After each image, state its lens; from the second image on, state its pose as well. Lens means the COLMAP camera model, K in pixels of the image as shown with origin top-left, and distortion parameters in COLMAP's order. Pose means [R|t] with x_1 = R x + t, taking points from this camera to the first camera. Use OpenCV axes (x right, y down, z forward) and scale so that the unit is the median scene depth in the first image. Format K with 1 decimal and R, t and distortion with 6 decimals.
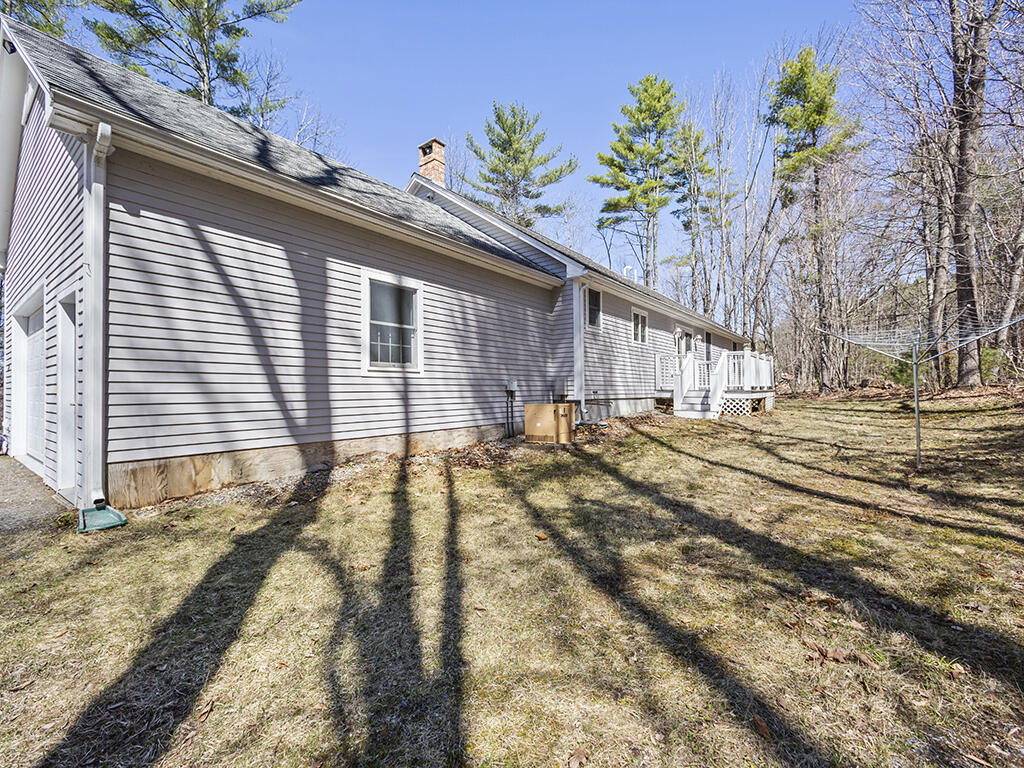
lens RADIAL K [[451.4, 0, 512.0], [0, 451.4, 384.0], [0, 0, 1]] dist [0.003775, -0.000062]
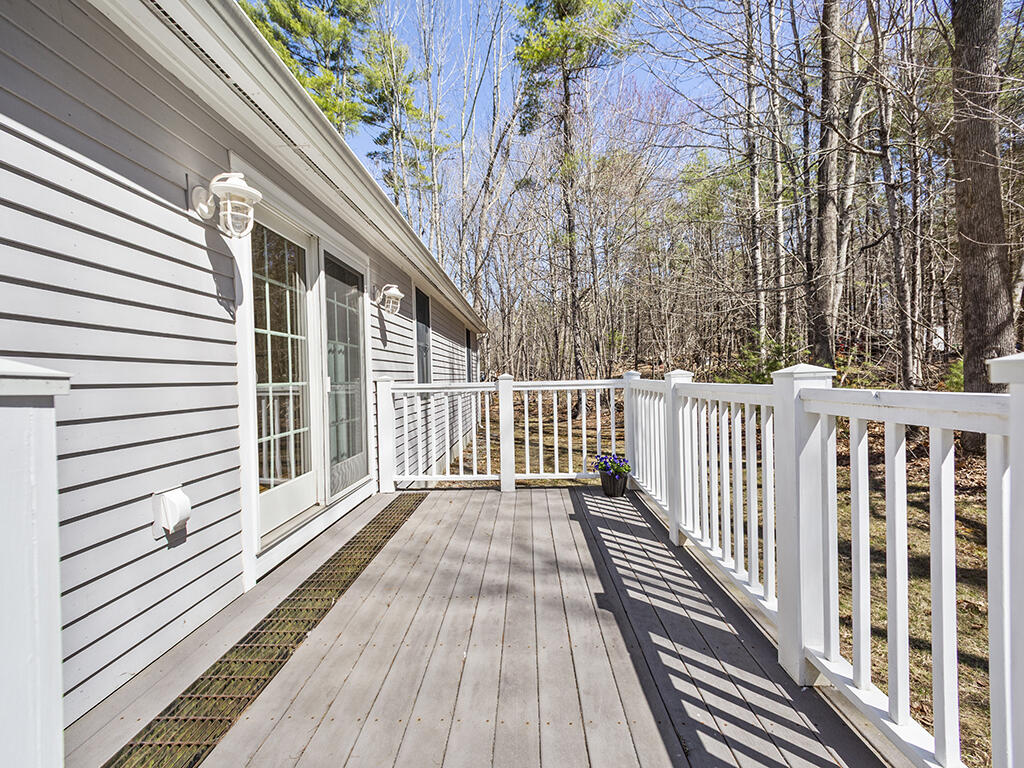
lens RADIAL K [[451.4, 0, 512.0], [0, 451.4, 384.0], [0, 0, 1]] dist [0.003775, -0.000062]
pose [[0.813808, -0.015860, 0.580917, 0.285866], [0.003934, 0.999755, 0.021783, -0.050896], [-0.581120, -0.015441, 0.813671, 0.671196]]
